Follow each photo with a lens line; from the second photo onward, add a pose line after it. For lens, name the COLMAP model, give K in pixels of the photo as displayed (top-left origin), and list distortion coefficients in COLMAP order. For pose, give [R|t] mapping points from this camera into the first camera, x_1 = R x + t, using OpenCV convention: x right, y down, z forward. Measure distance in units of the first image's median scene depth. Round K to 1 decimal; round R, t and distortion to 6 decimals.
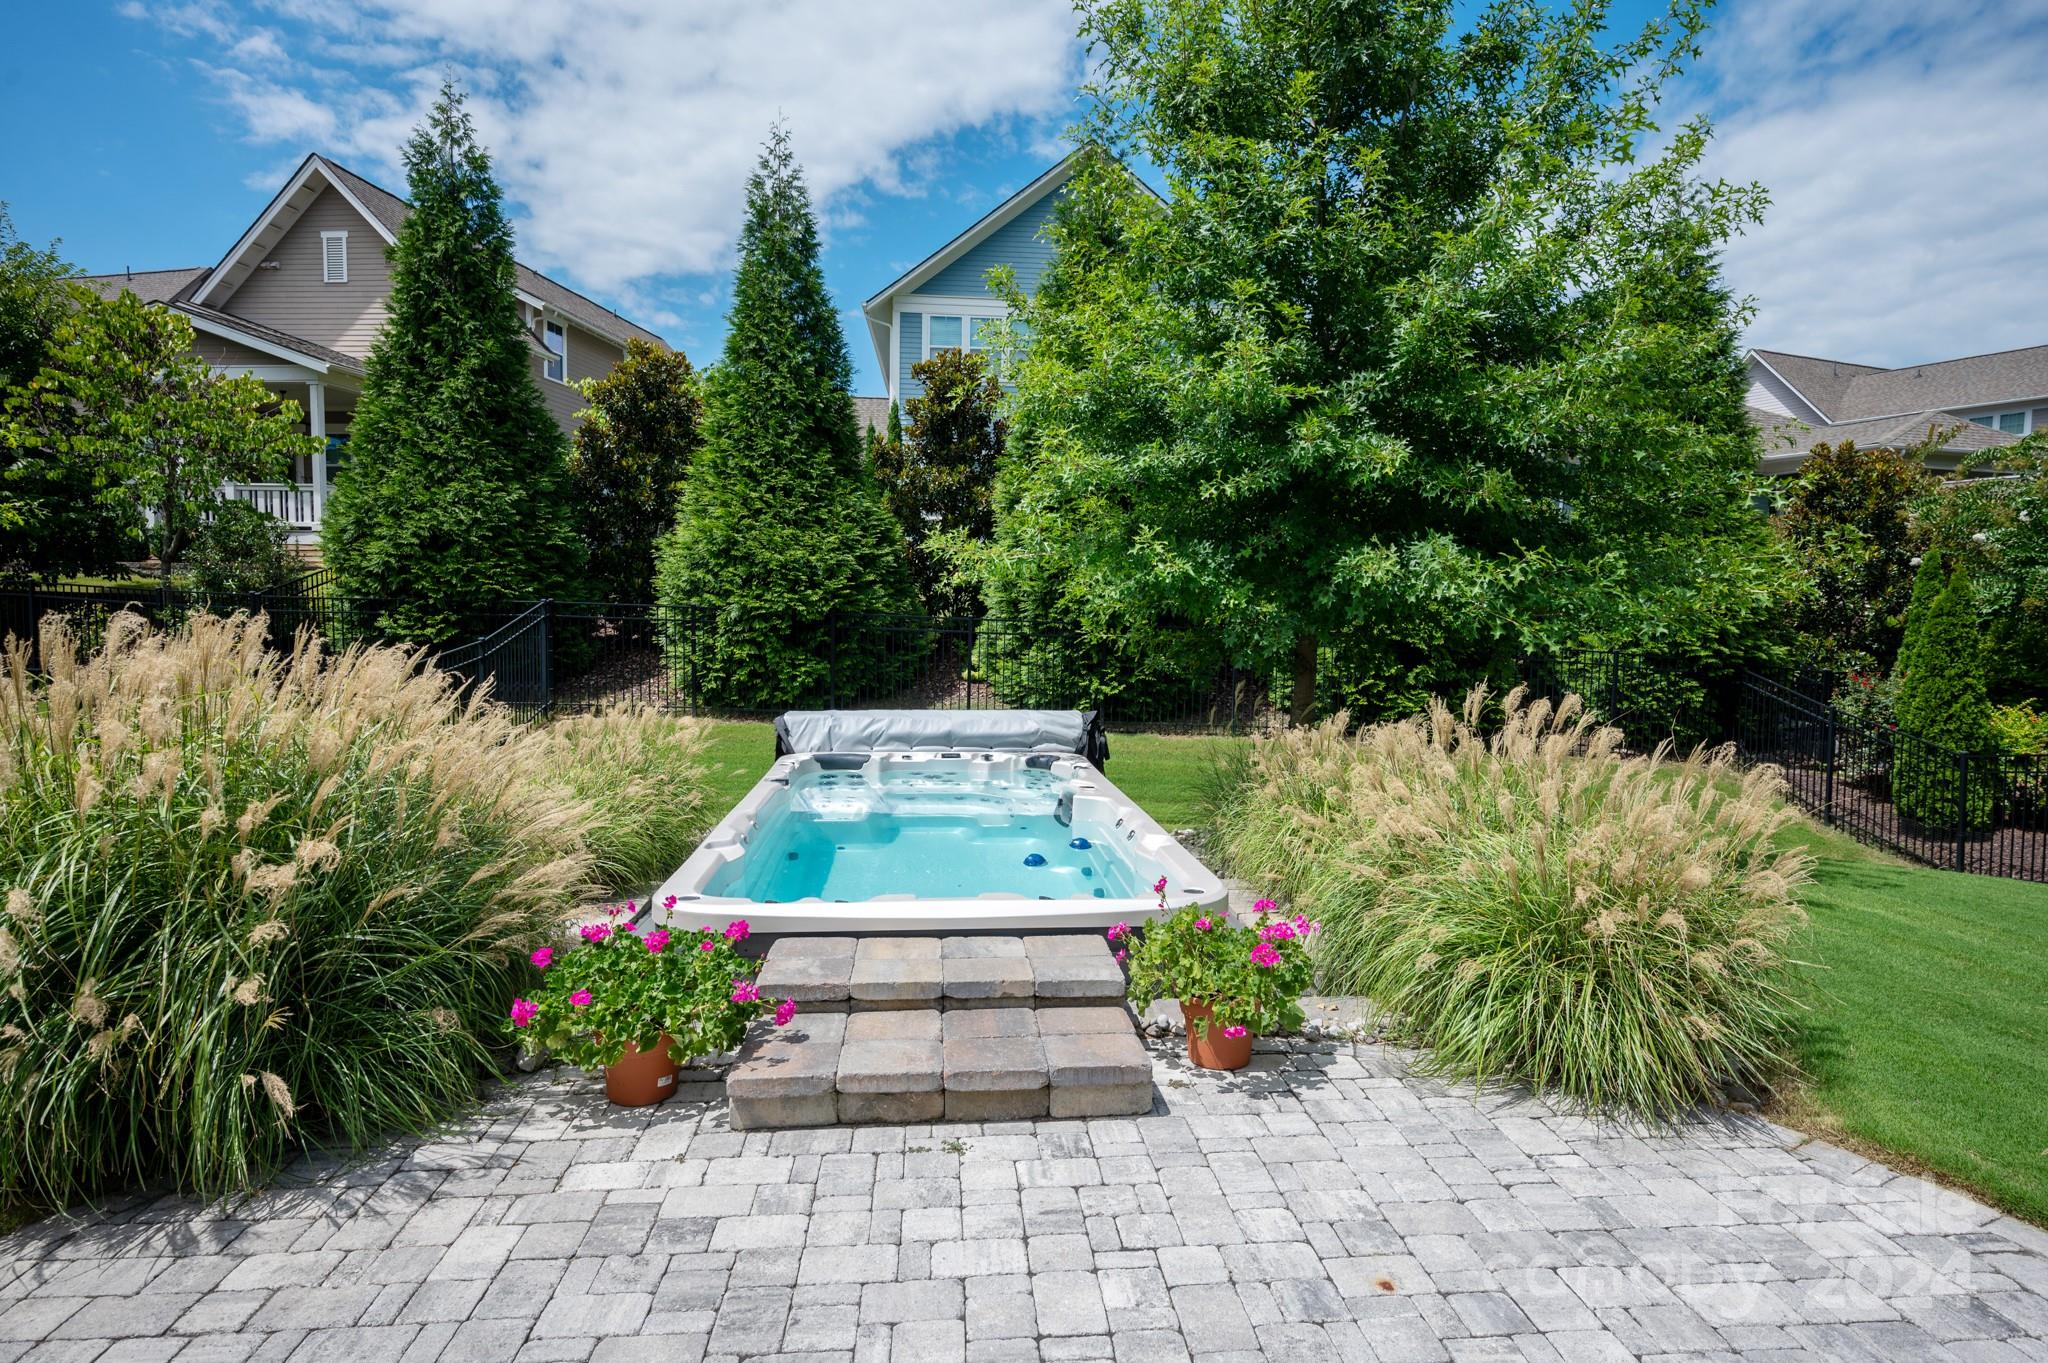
lens RADIAL K [[1173.0, 0, 1024.0], [0, 1173.0, 681.5], [0, 0, 1]] dist [-0.003575, -0.001457]
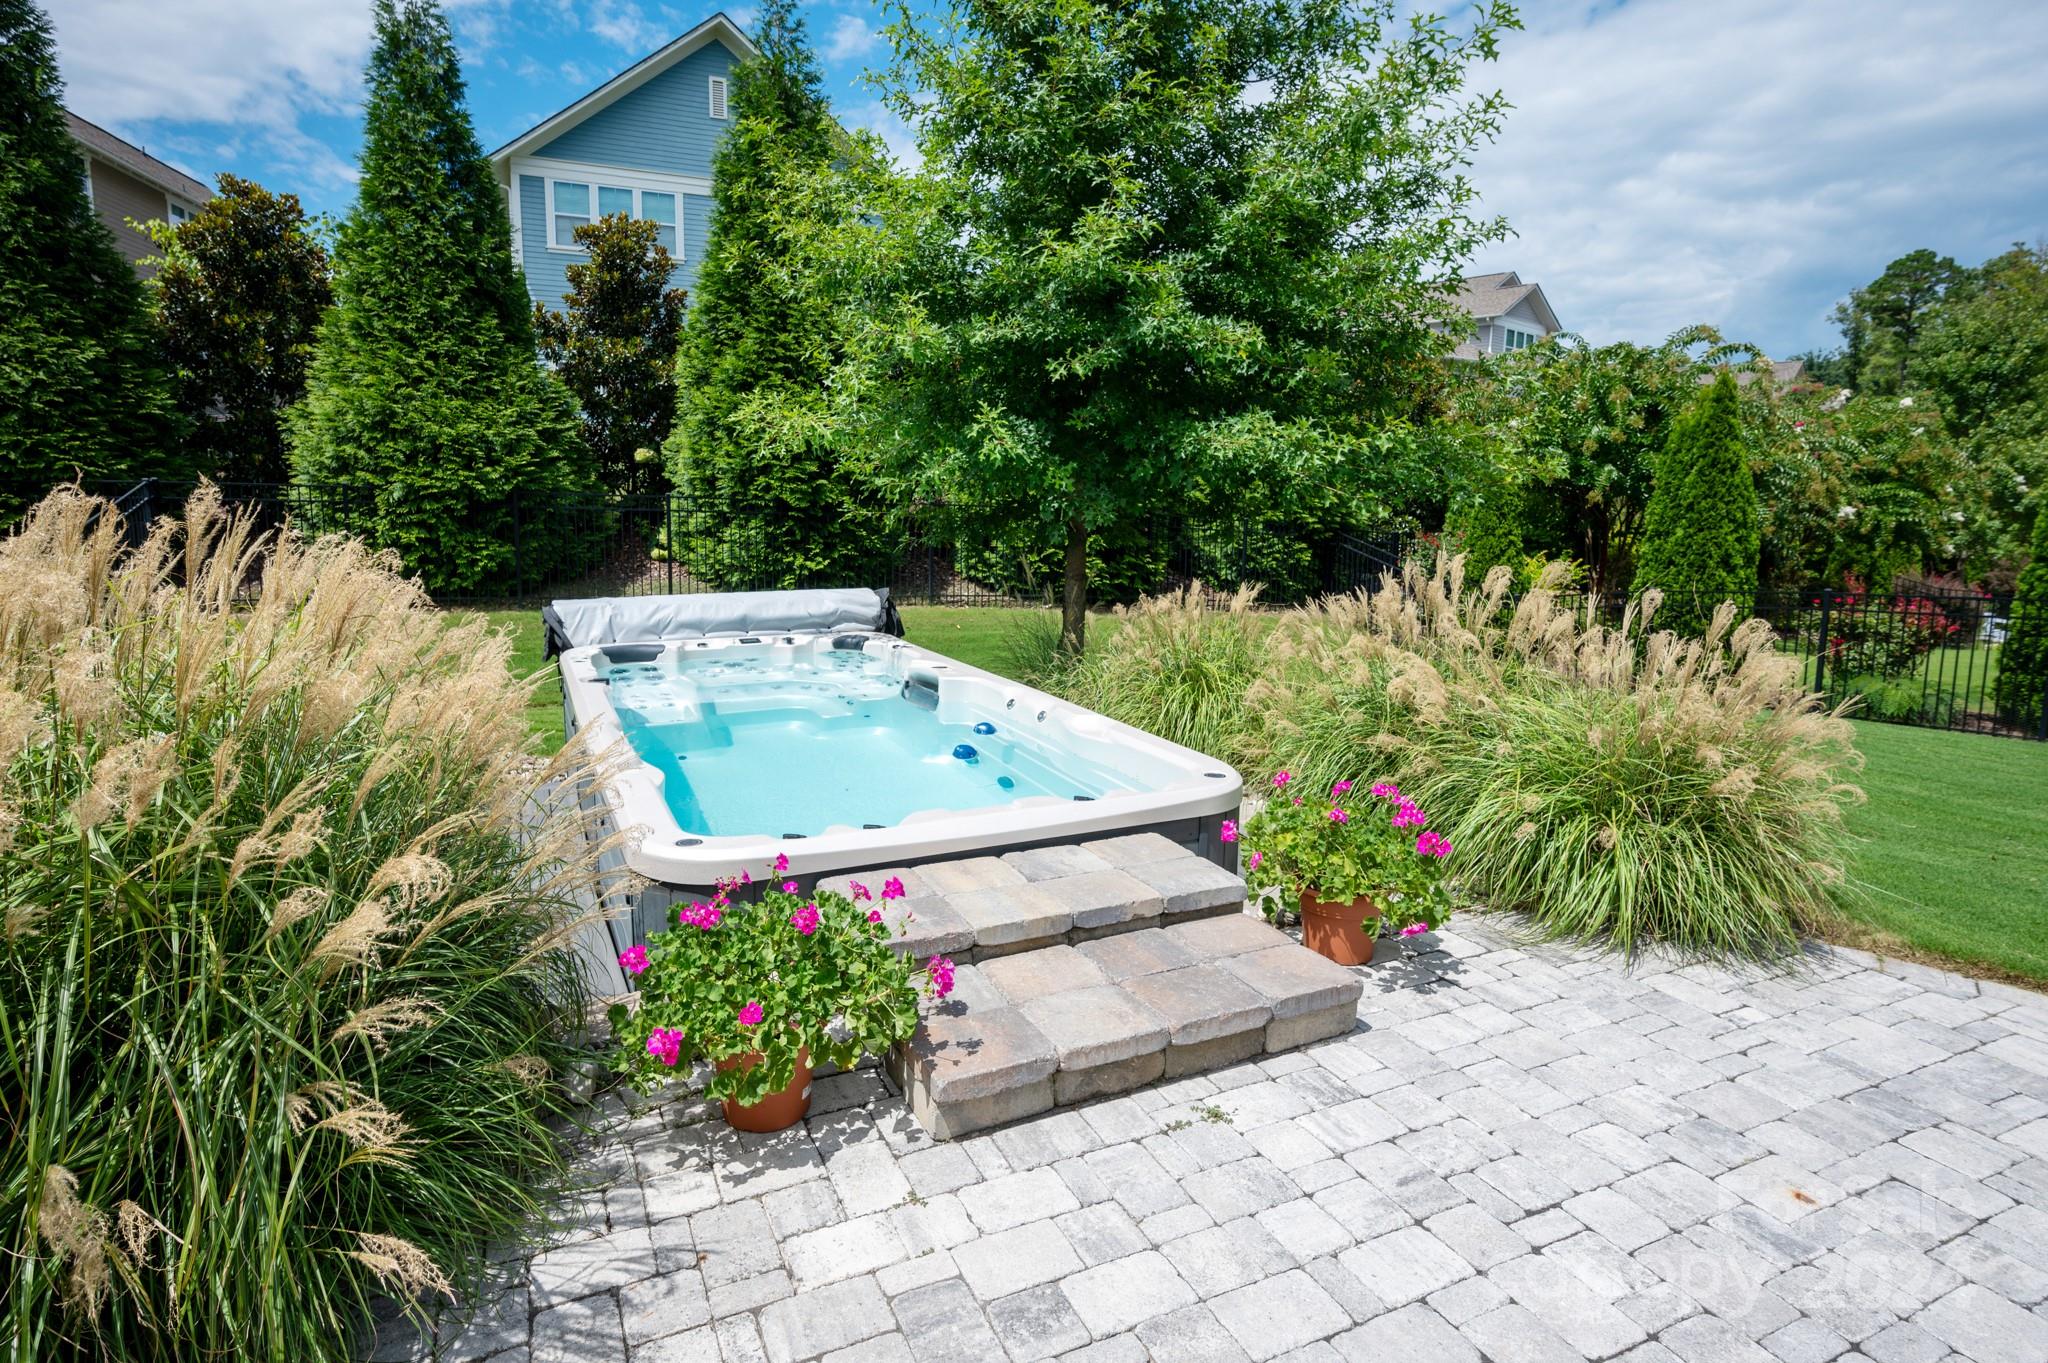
lens RADIAL K [[1035.8, 0, 872.7], [0, 1035.8, 625.6], [0, 0, 1]] dist [-0.001477, -0.001441]
pose [[0.947064, -0.048552, 0.317353, -0.161355], [0.026081, 0.996867, 0.074679, -0.006300], [-0.319985, -0.062449, 0.945362, 0.121511]]
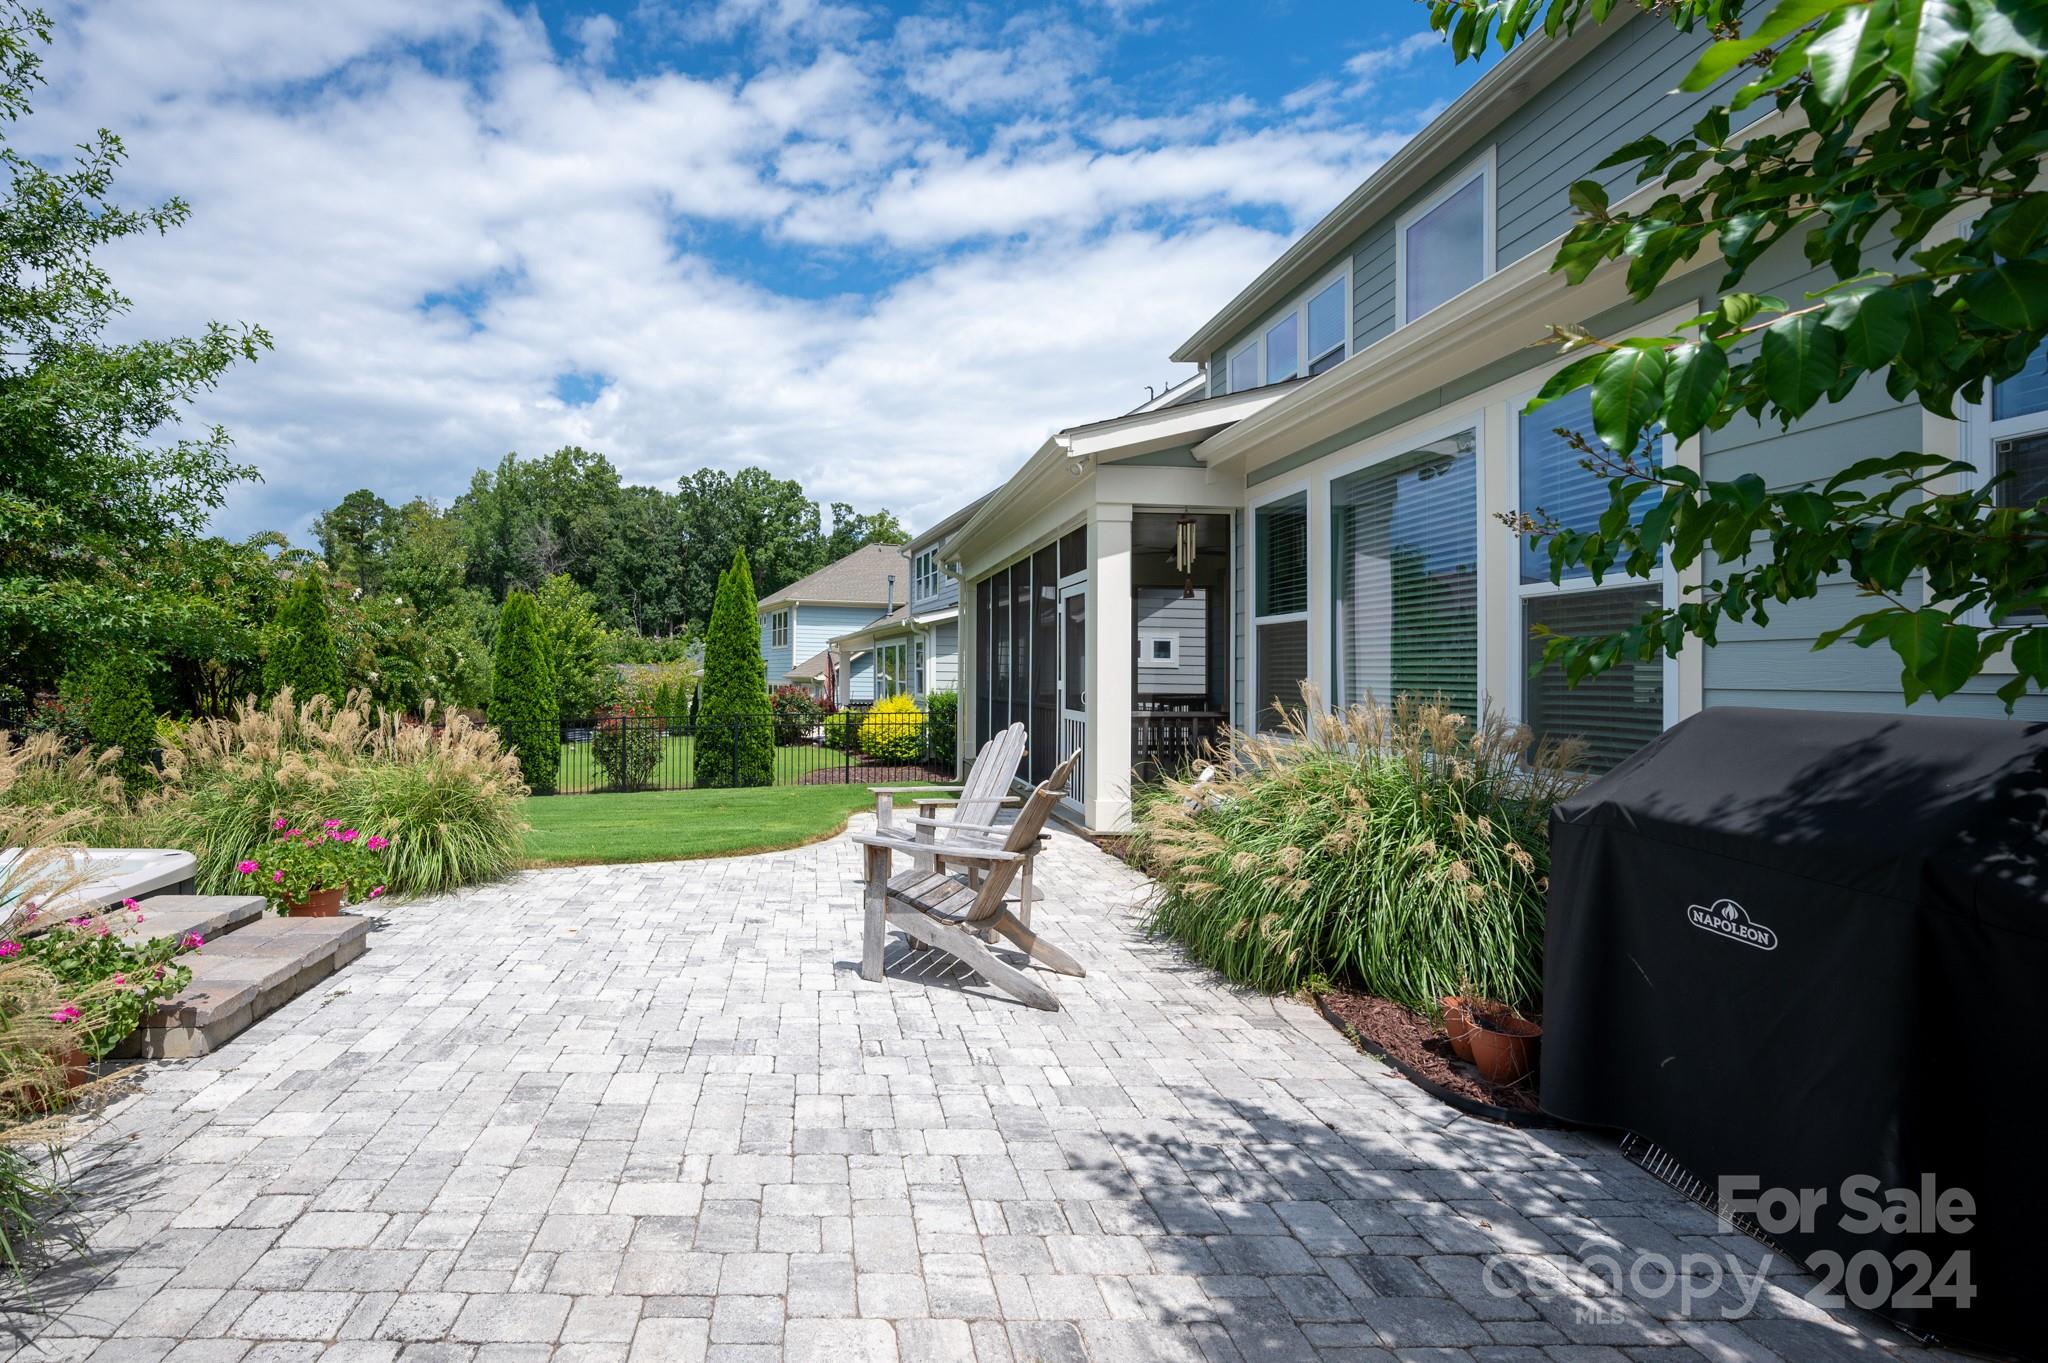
lens RADIAL K [[1062.8, 0, 1024.0], [0, 1062.8, 681.5], [0, 0, 1]] dist [0.004023, -0.000326]
pose [[-0.131680, -0.018486, 0.991120, -0.466318], [0.065623, 0.997470, 0.027323, 0.008207], [-0.989118, 0.068638, -0.130134, 0.092450]]
